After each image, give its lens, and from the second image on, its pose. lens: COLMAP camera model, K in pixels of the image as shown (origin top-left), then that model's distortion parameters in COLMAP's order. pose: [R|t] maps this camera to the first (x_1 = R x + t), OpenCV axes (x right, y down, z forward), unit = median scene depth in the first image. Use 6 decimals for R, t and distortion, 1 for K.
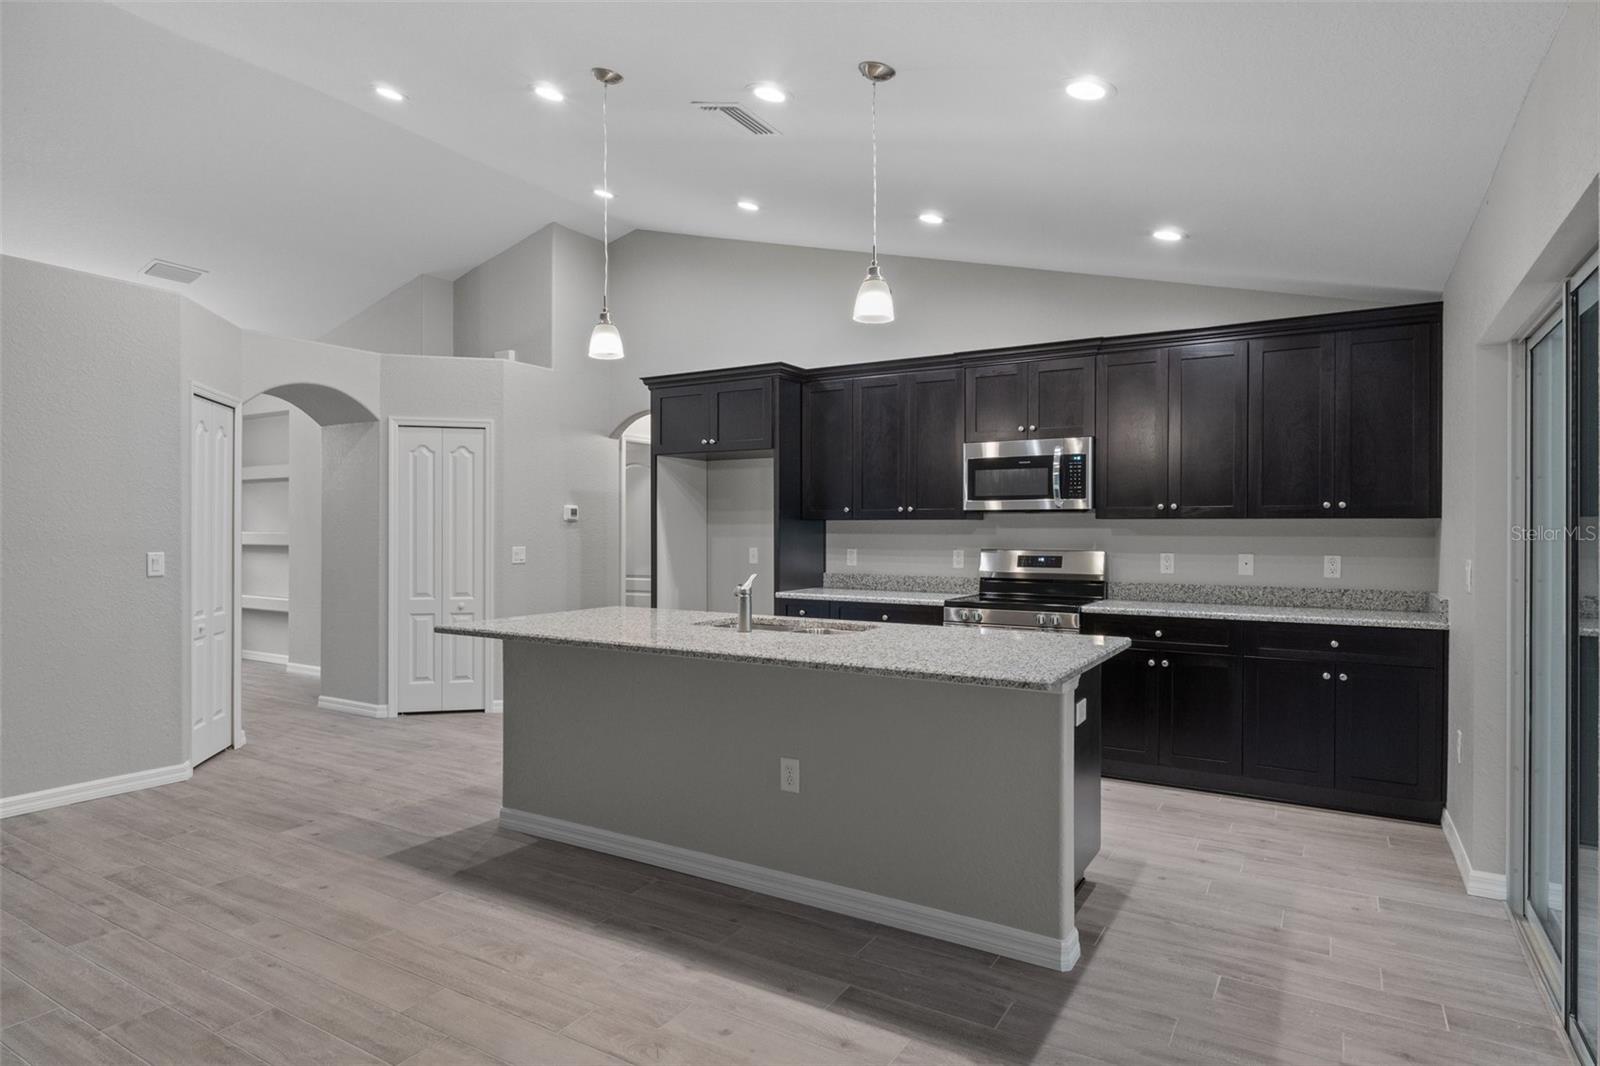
lens RADIAL K [[879.3, 0, 810.9], [0, 879.3, 535.0], [0, 0, 1]] dist [-0.002831, -0.002018]
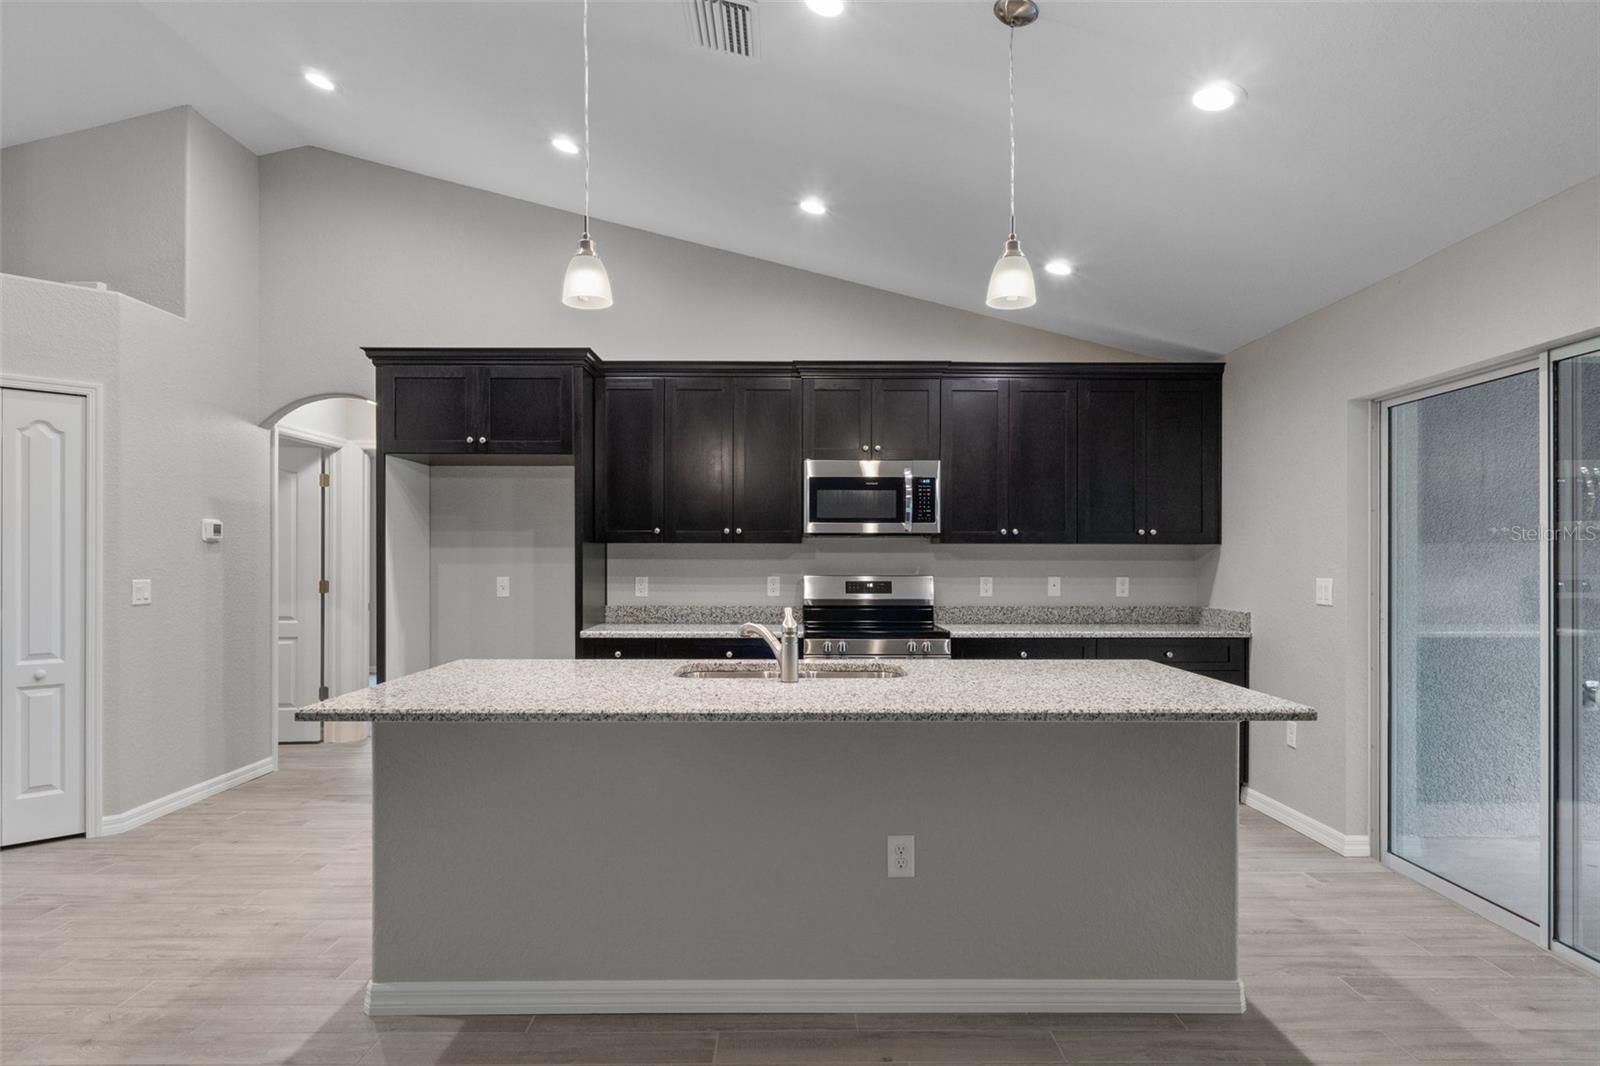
lens RADIAL K [[879.3, 0, 802.2], [0, 879.3, 561.1], [0, 0, 1]] dist [-0.002831, -0.002018]
pose [[0.855415, -0.002042, 0.517939, -0.332588], [0.003478, 0.999992, -0.001801, 0.003220], [-0.517931, 0.003342, 0.855416, 0.232686]]
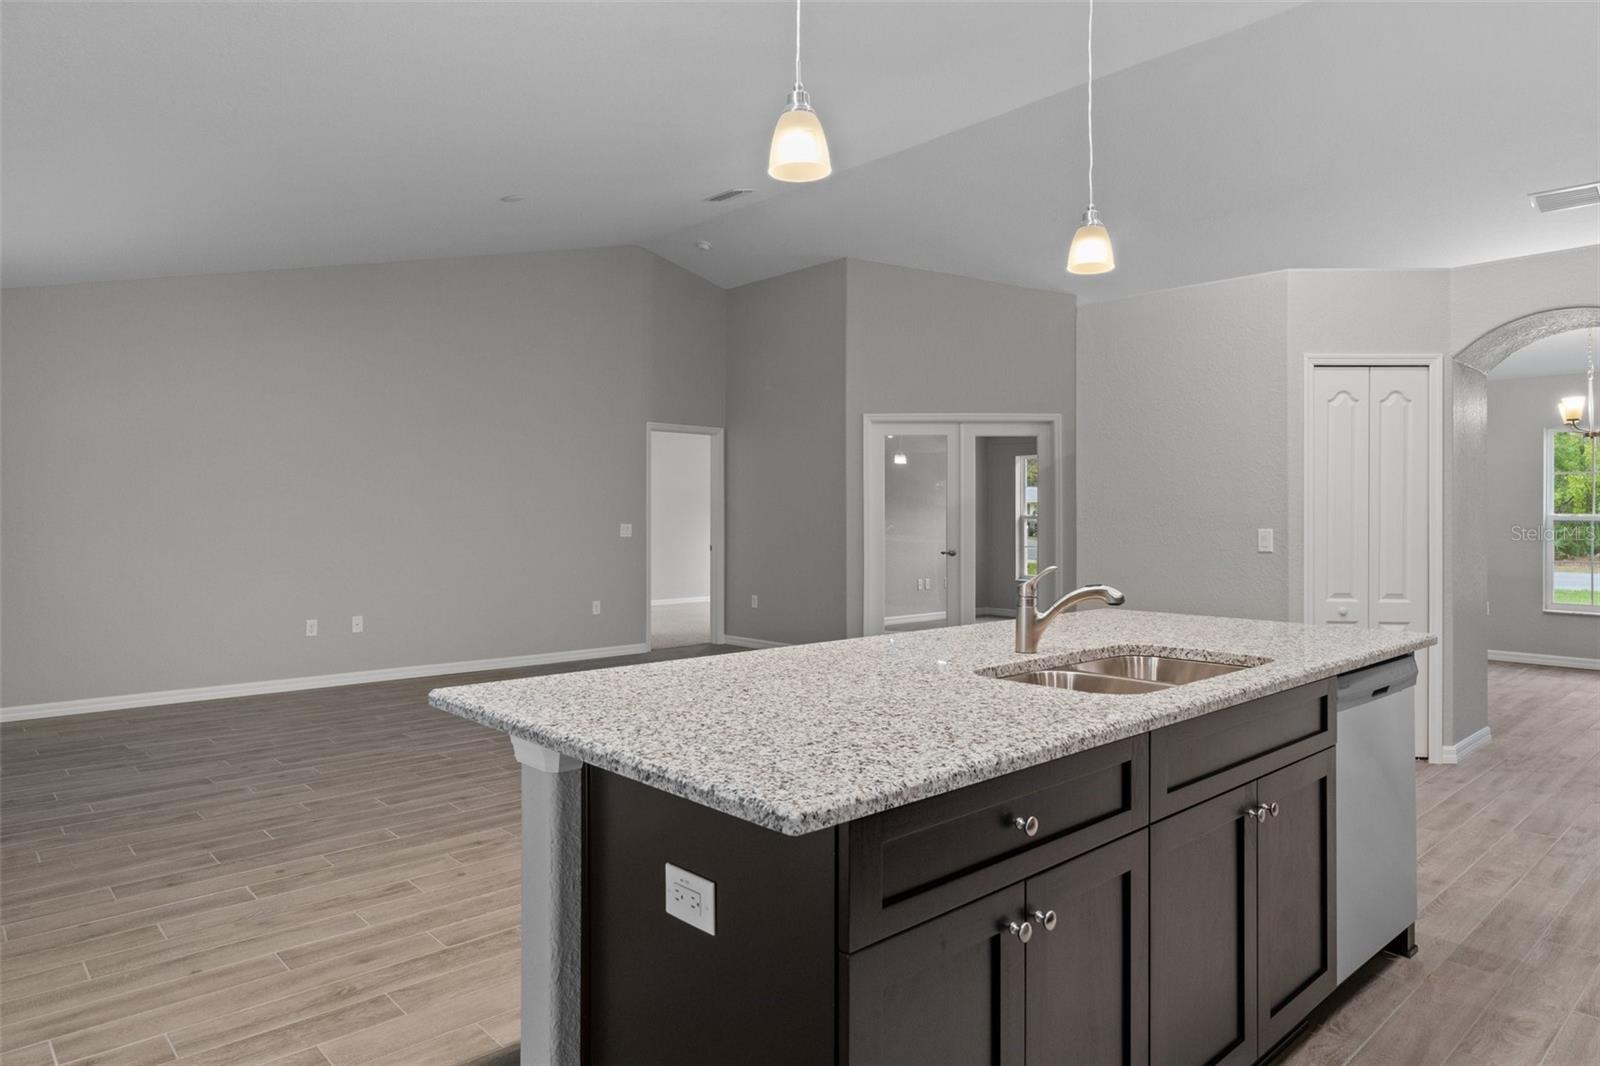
lens RADIAL K [[987.4, 0, 797.9], [0, 987.4, 507.1], [0, 0, 1]] dist [0.008944, -0.000528]
pose [[-0.289588, -0.009601, -0.957103, 0.477910], [-0.008288, 0.999937, -0.007523, 0.006604], [0.957116, 0.005754, -0.289649, 0.744072]]
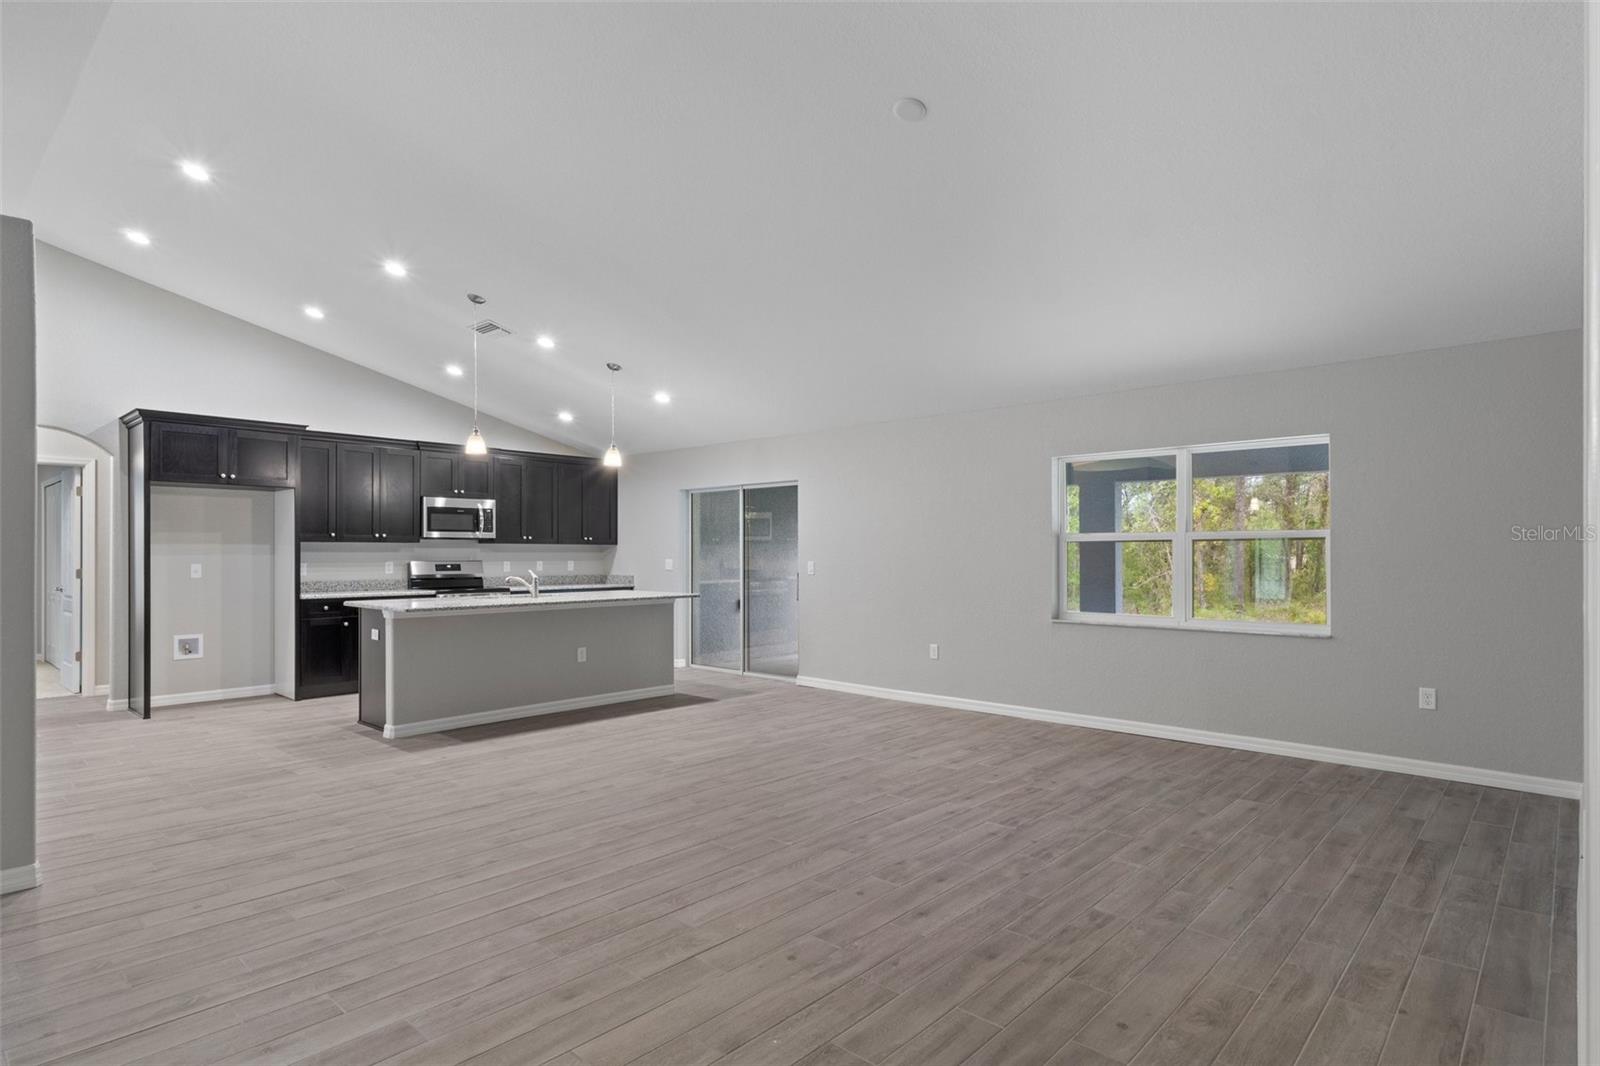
lens RADIAL K [[840.7, 0, 789.3], [0, 840.7, 554.4], [0, 0, 1]] dist [0.009907, -0.002249]
pose [[0.210416, -0.002913, 0.977608, -1.331262], [0.006498, 0.999978, 0.001581, 0.006421], [-0.977590, 0.006019, 0.210430, 0.001233]]
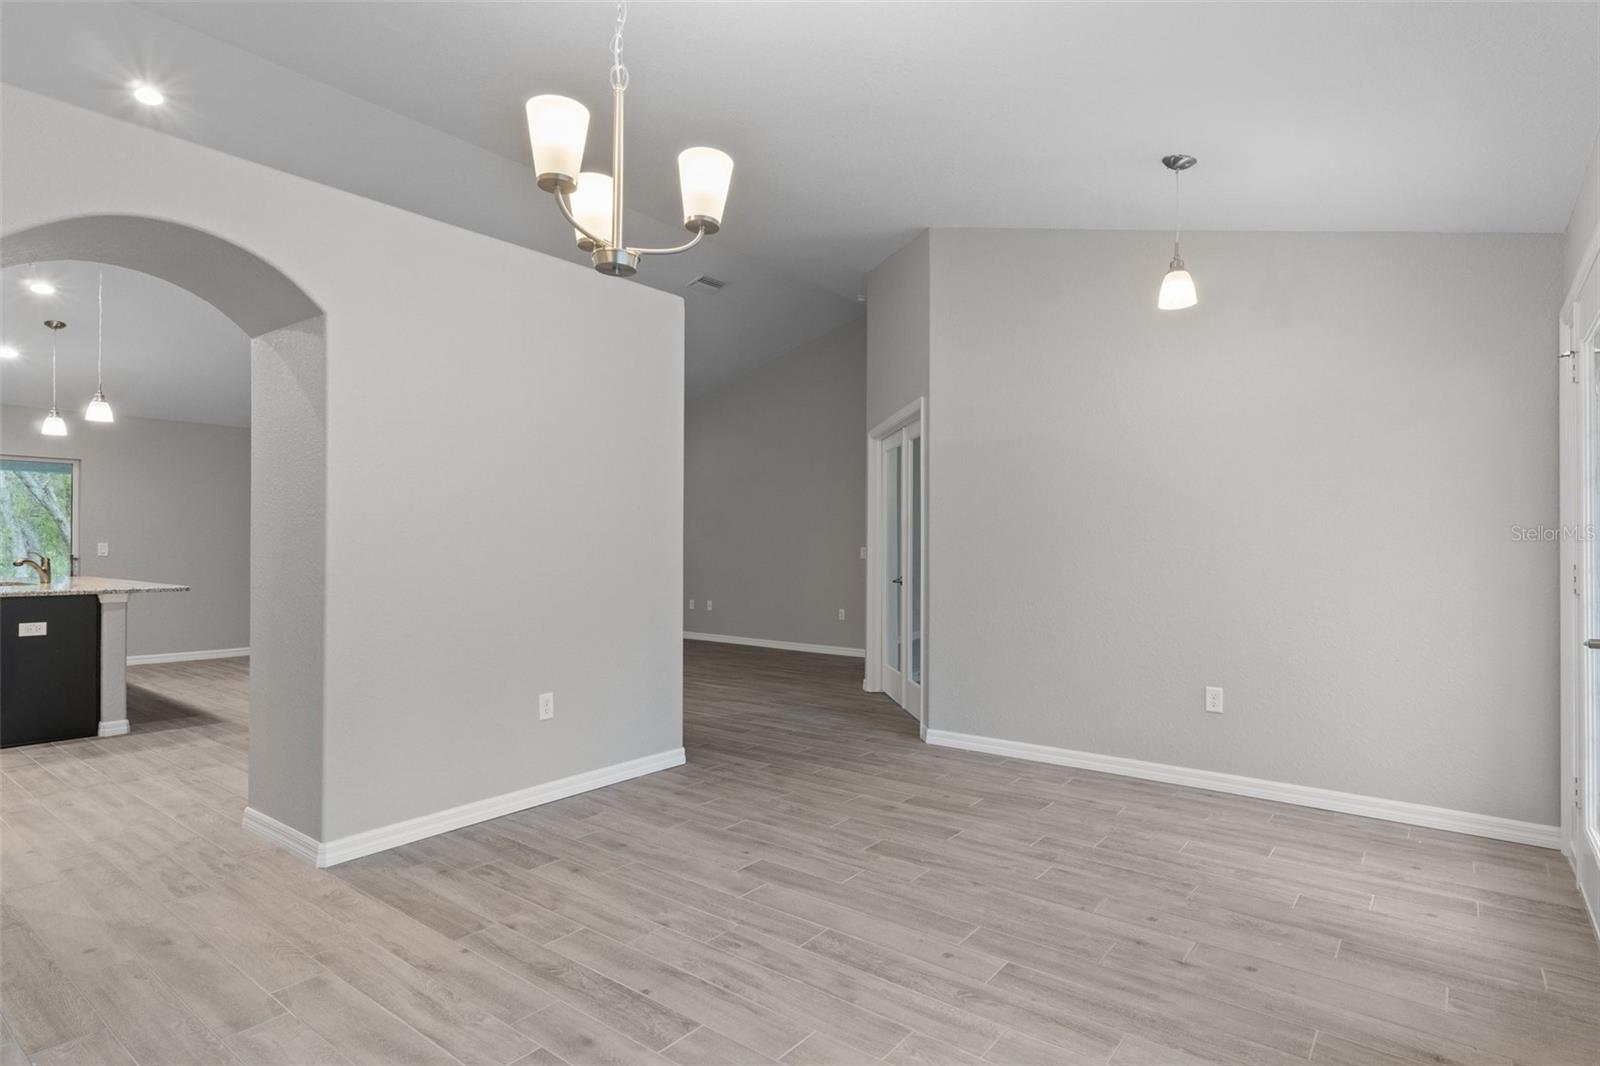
lens RADIAL K [[840.7, 0, 806.7], [0, 840.7, 539.9], [0, 0, 1]] dist [0.009907, -0.002249]
pose [[-0.992064, -0.006377, 0.125570, -1.294725], [-0.006609, 0.999977, -0.001430, 0.010162], [-0.125558, -0.002248, -0.992084, 1.782845]]
